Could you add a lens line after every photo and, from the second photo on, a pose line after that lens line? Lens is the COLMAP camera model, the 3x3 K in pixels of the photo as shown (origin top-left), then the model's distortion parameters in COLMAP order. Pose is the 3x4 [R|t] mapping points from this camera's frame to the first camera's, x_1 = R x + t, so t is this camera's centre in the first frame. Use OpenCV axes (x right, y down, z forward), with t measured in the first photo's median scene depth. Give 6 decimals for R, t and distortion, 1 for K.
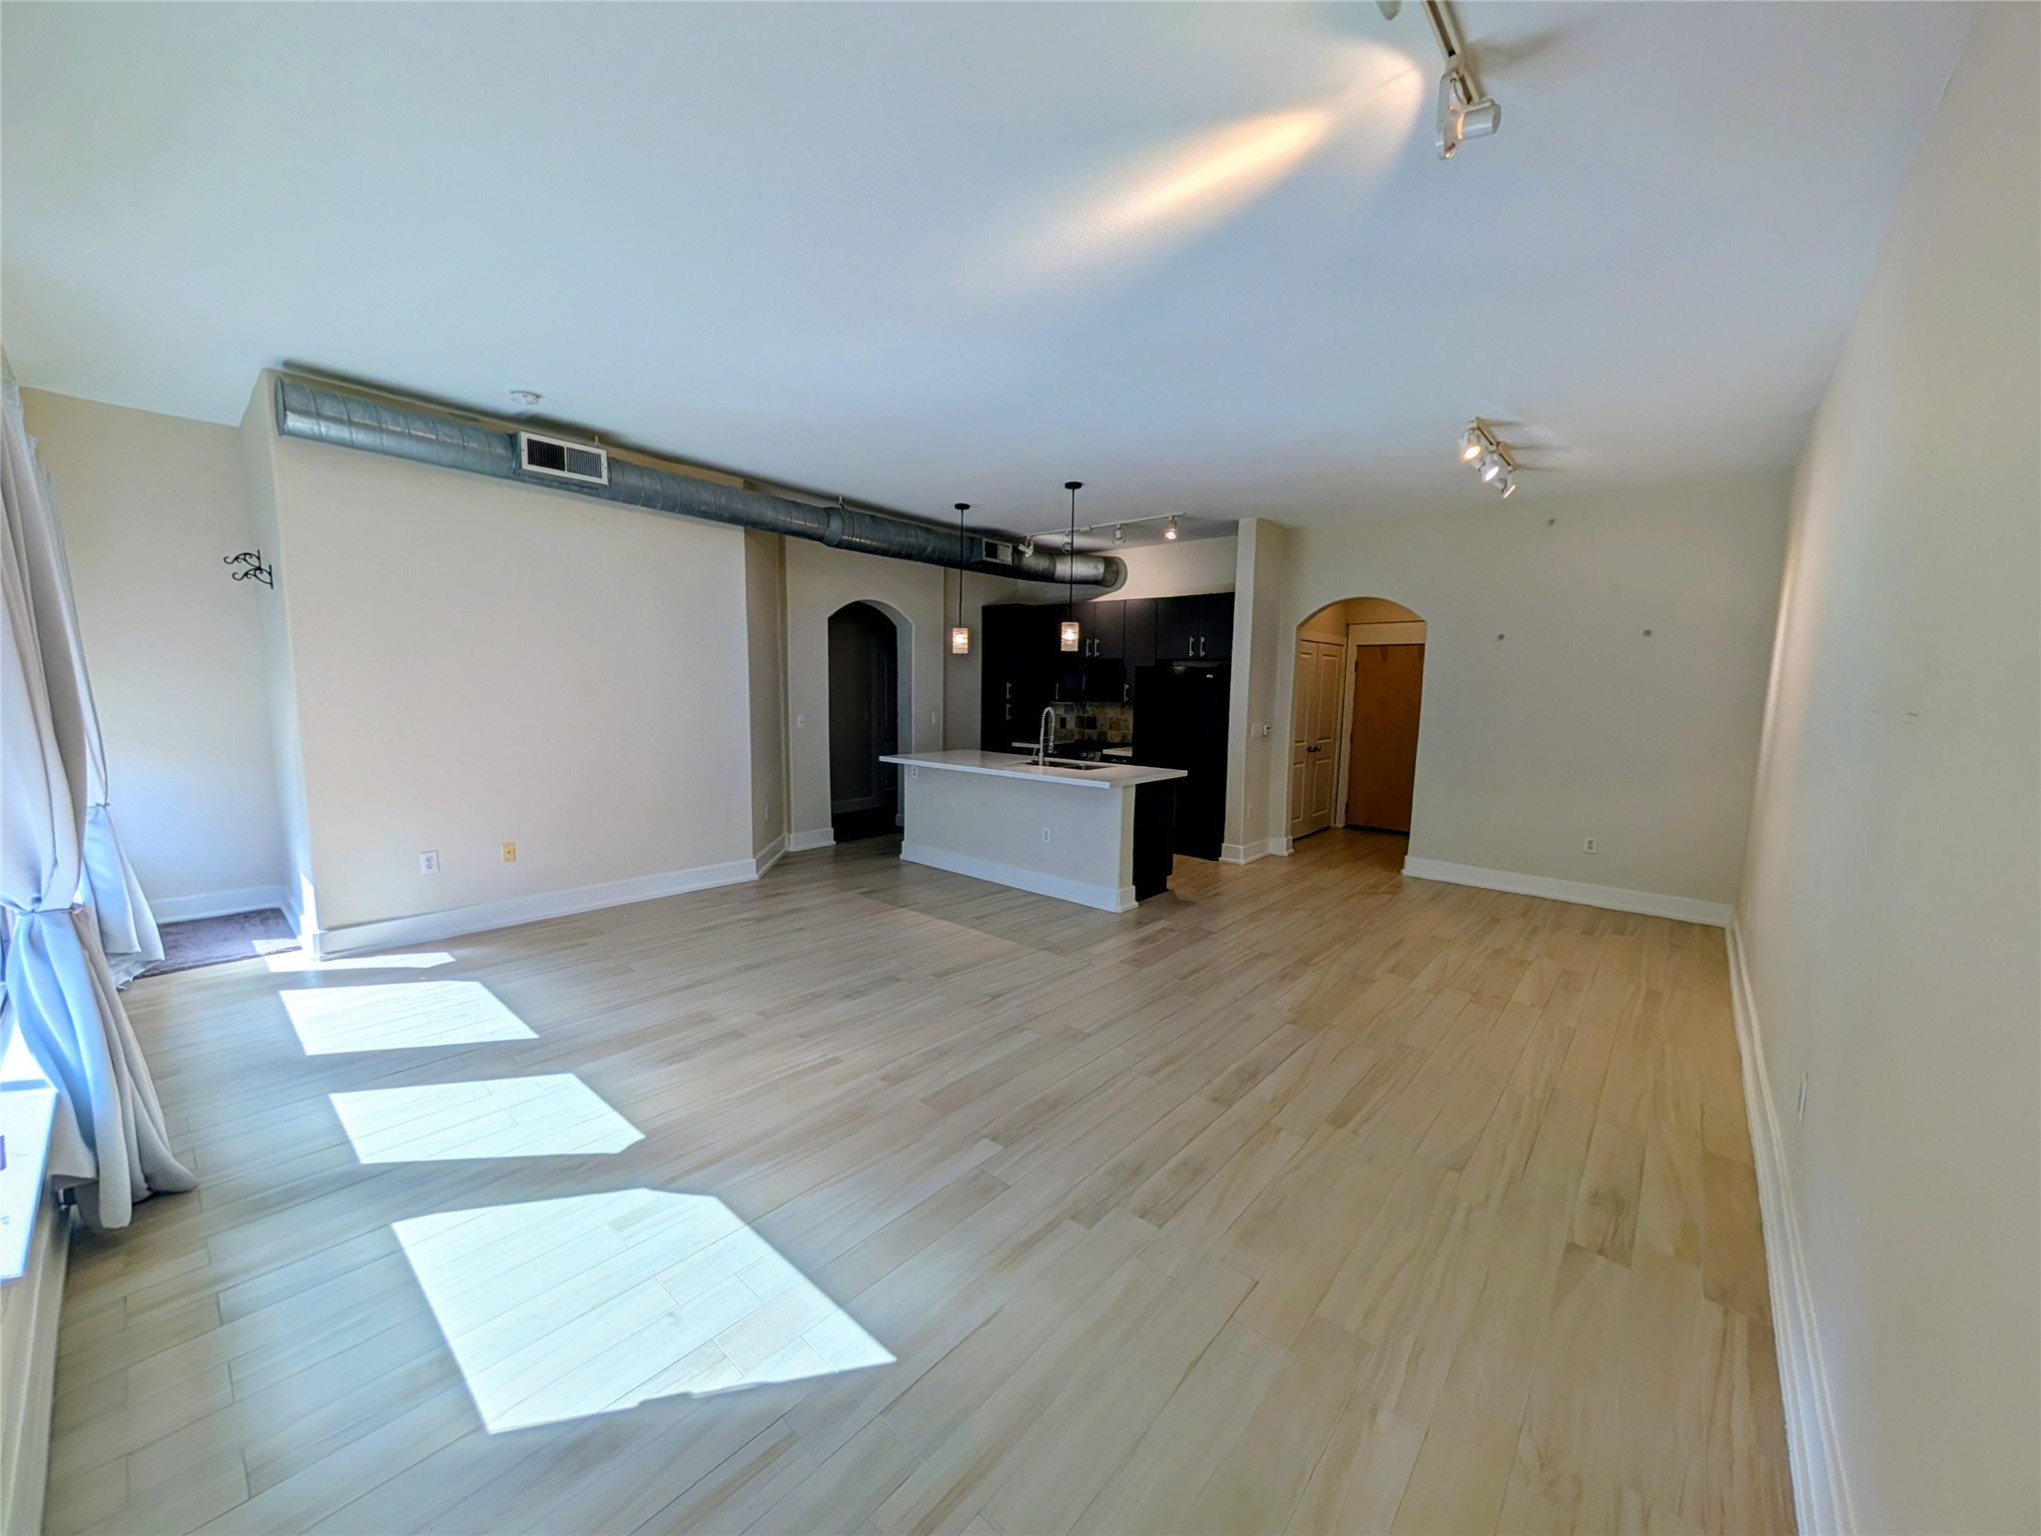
lens RADIAL K [[771.7, 0, 1016.4], [0, 771.7, 771.1], [0, 0, 1]] dist [0.001859, 0.000071]
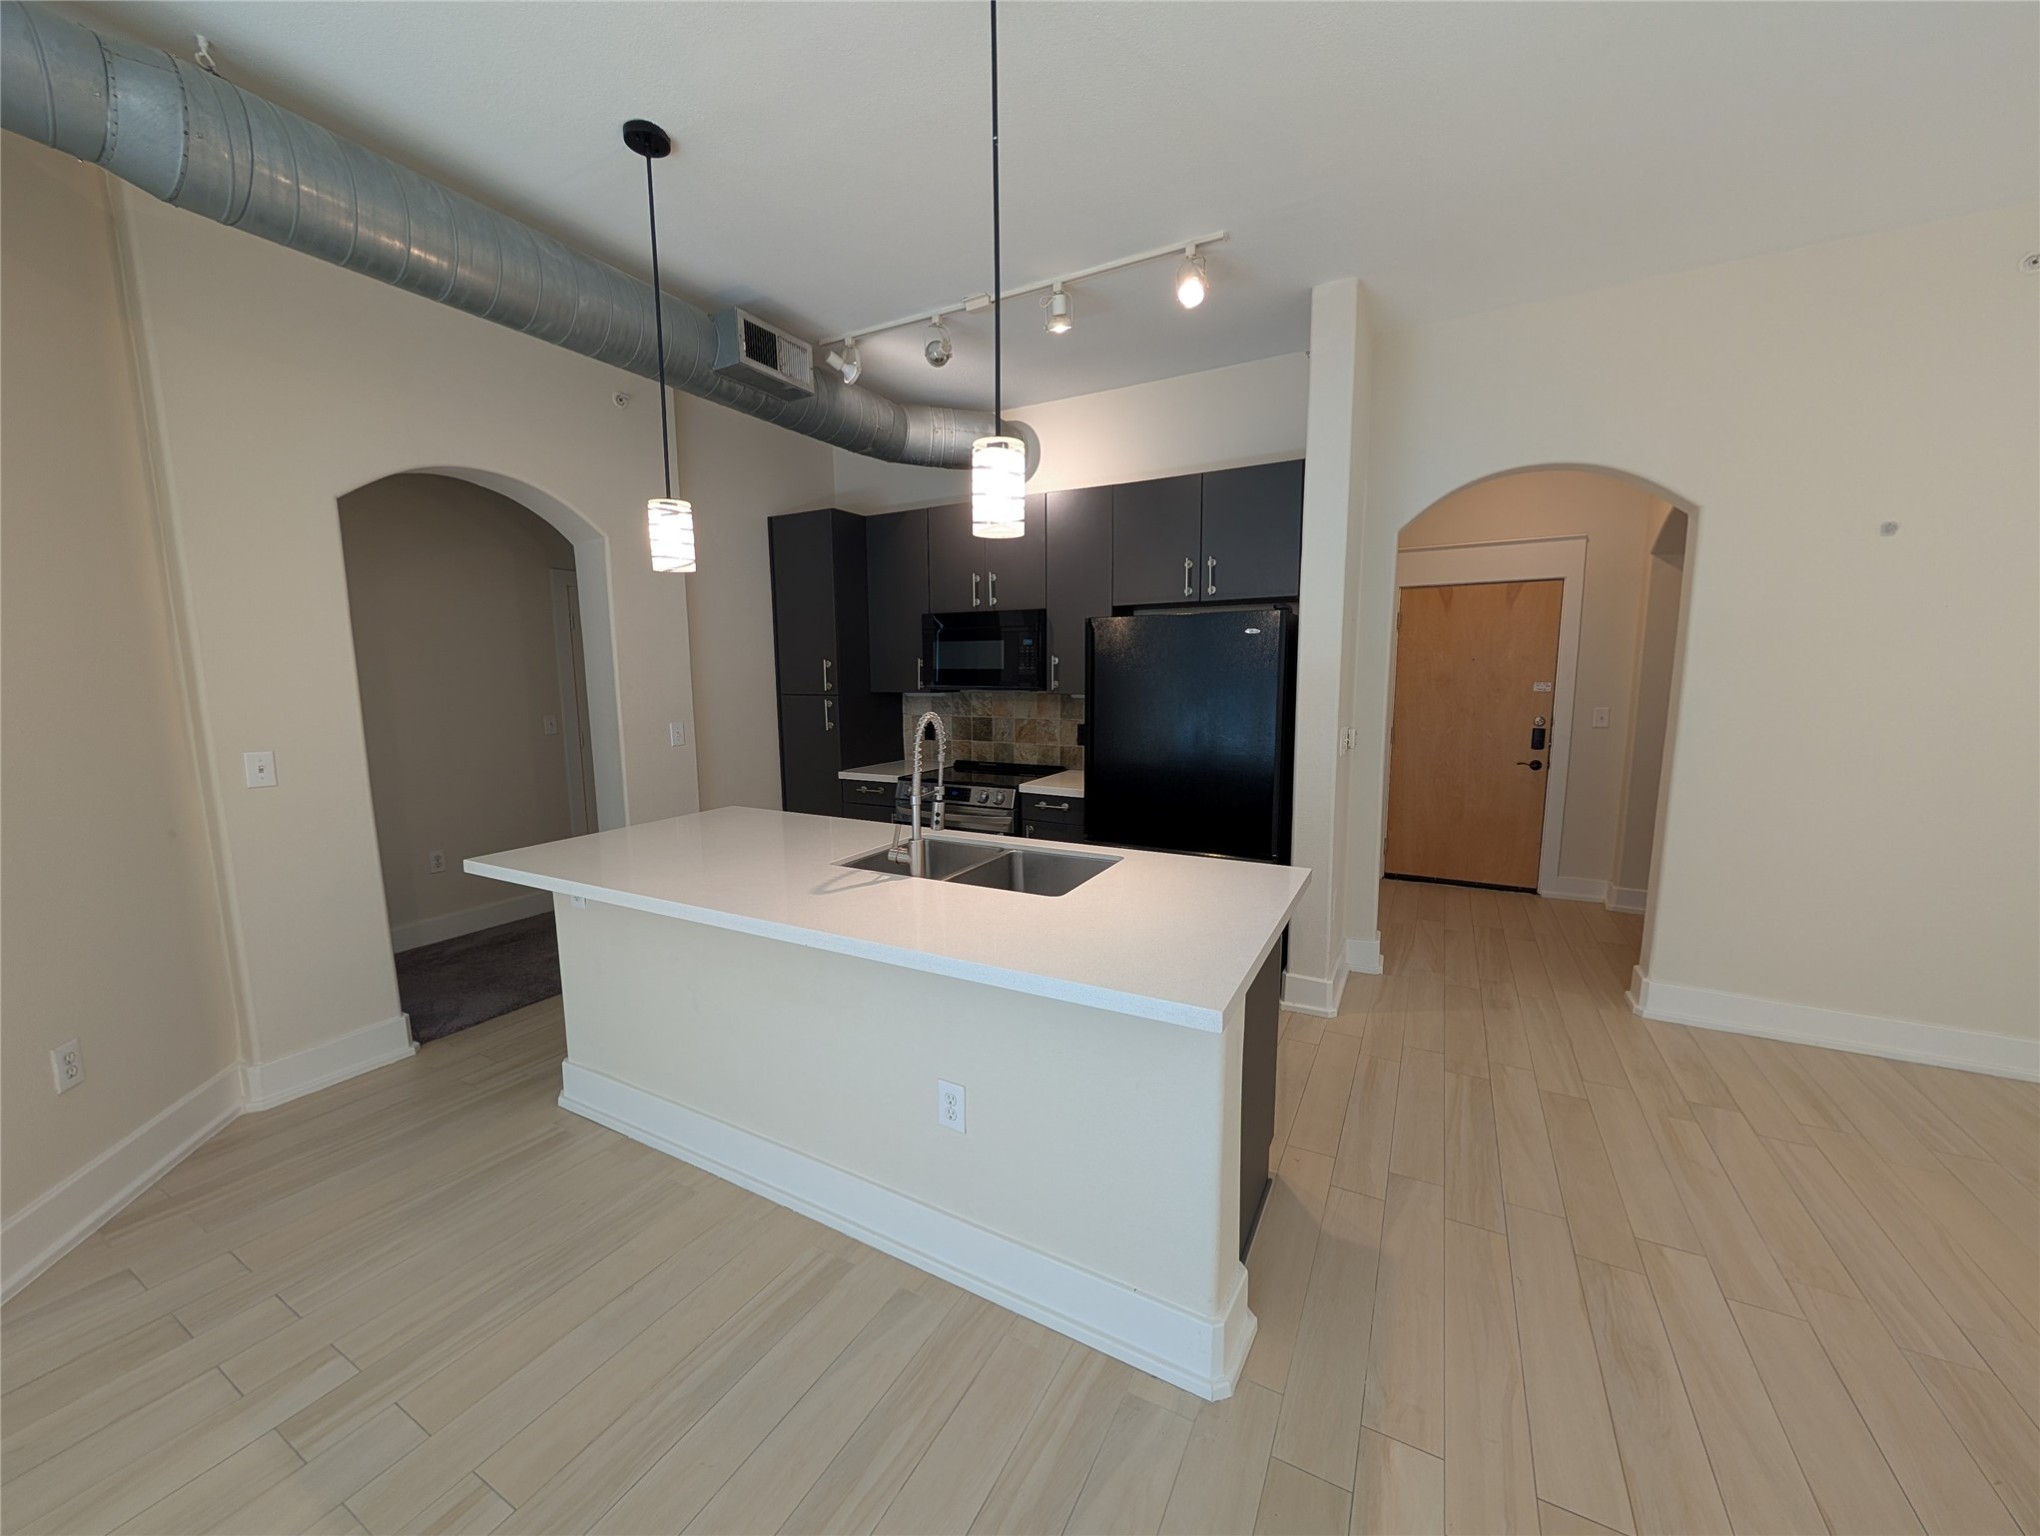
lens RADIAL K [[771.3, 0, 1015.9], [0, 771.3, 771.1], [0, 0, 1]] dist [0.001859, 0.000071]
pose [[0.976477, -0.051898, 0.209283, 0.003501], [0.048399, 0.998590, 0.021807, -0.053368], [-0.210120, -0.011165, 0.977612, 0.554606]]
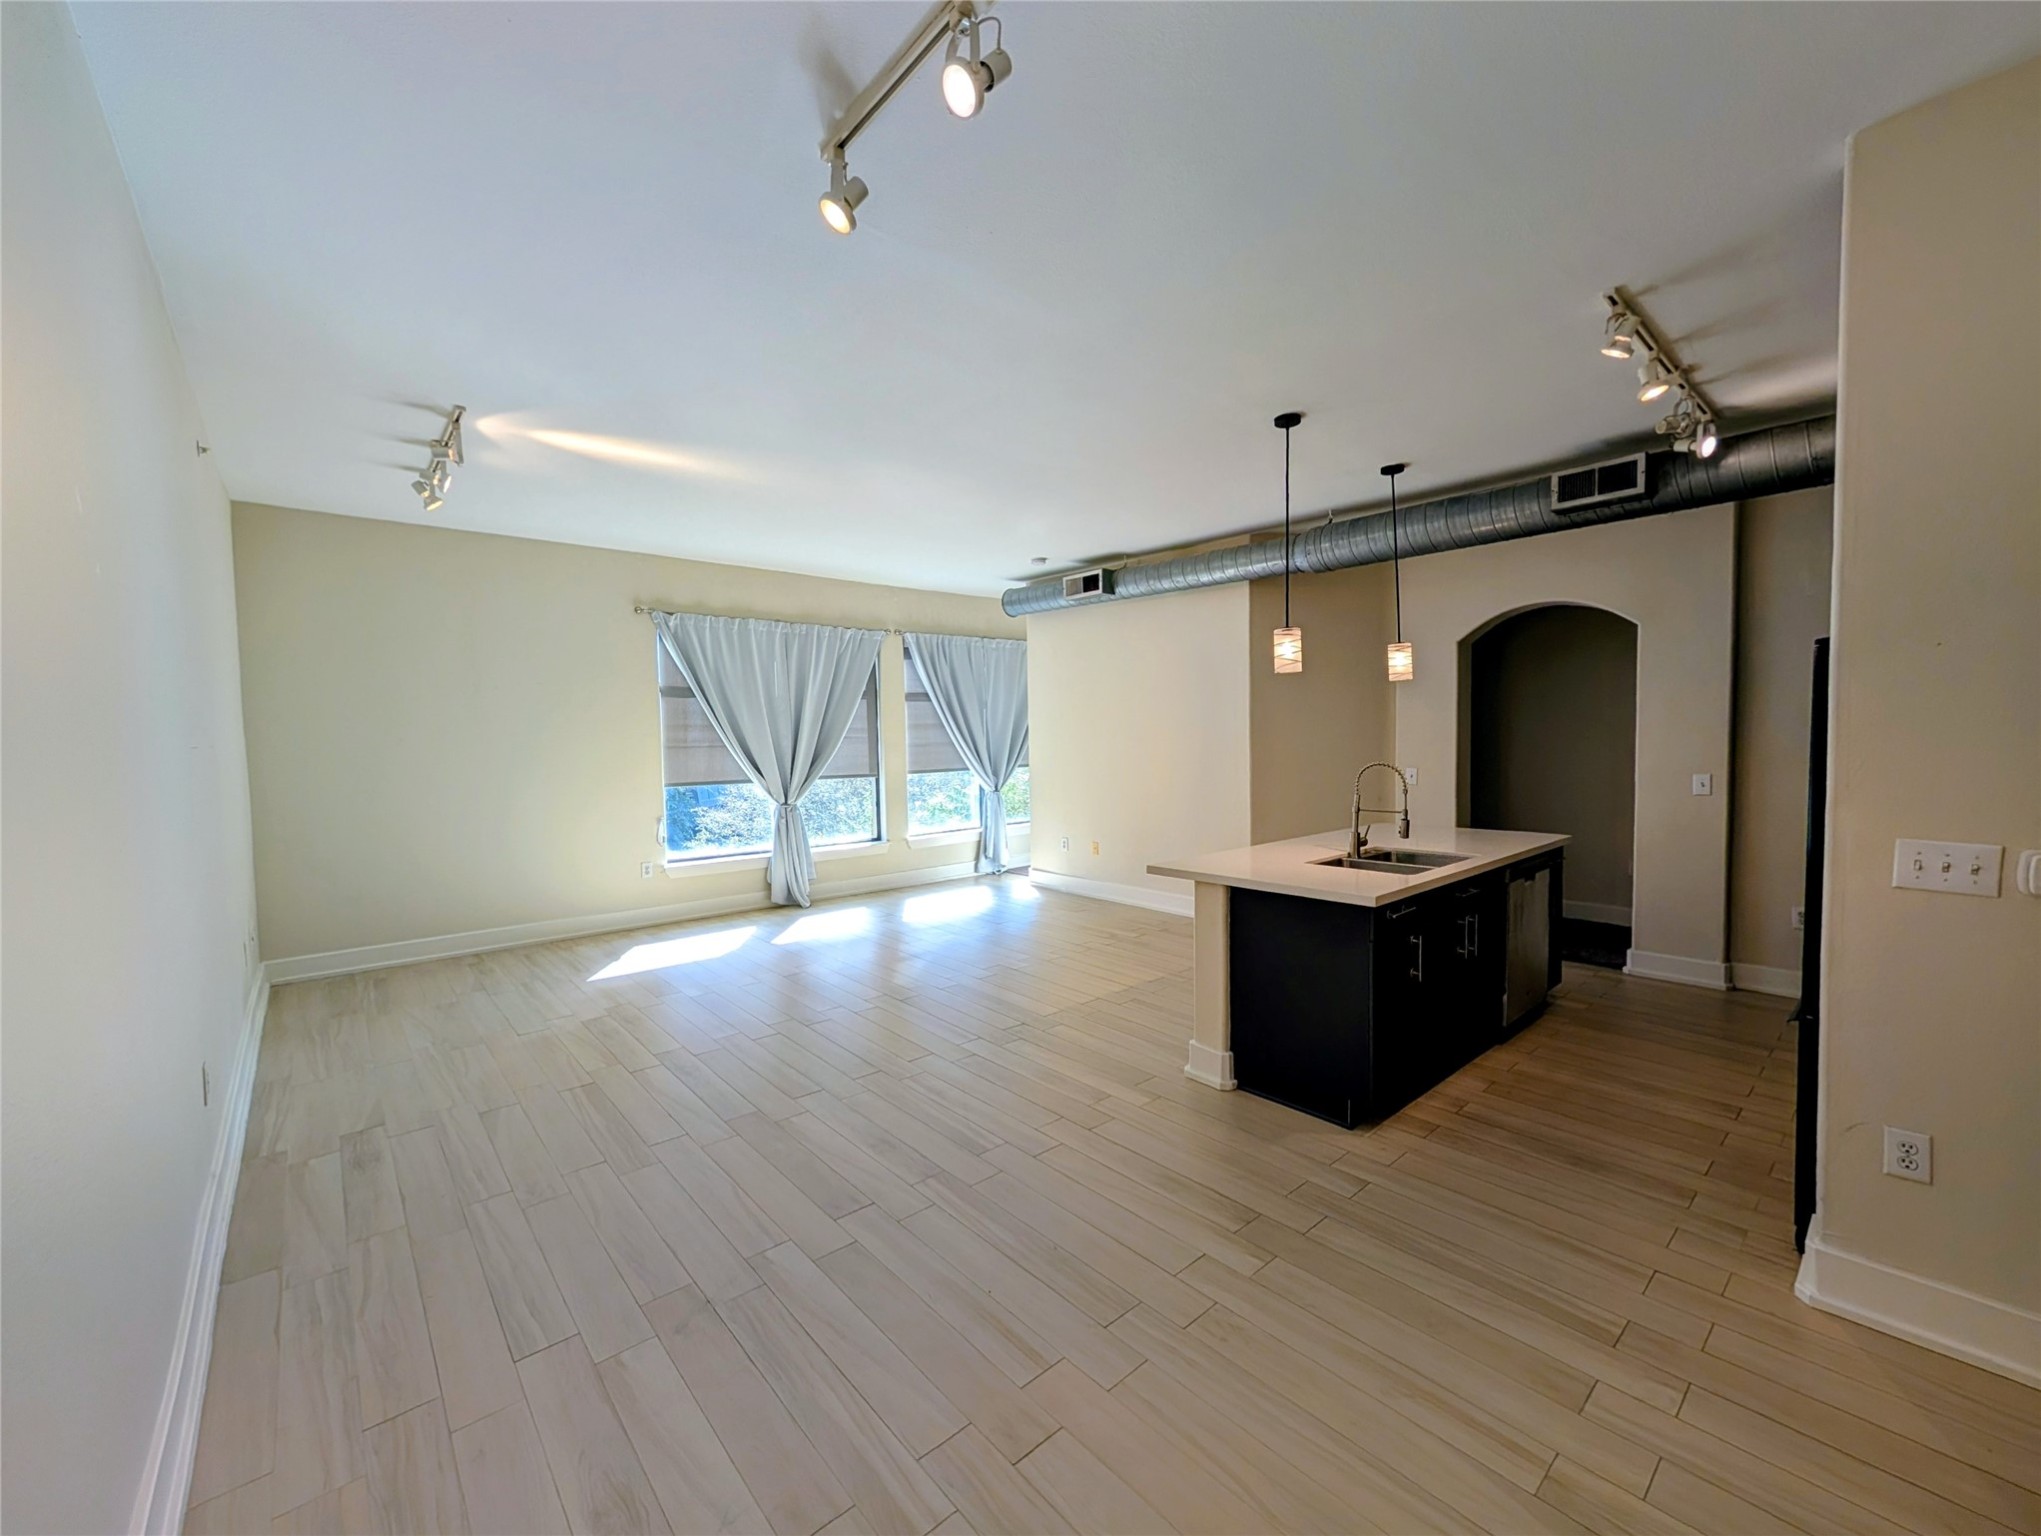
lens RADIAL K [[811.3, 0, 1014.1], [0, 811.3, 773.9], [0, 0, 1]] dist [0.009218, 0.000078]
pose [[-0.135833, 0.033874, -0.990153, 0.625354], [-0.098268, 0.994026, 0.047488, -0.065758], [0.985846, 0.103751, -0.131692, 0.702951]]
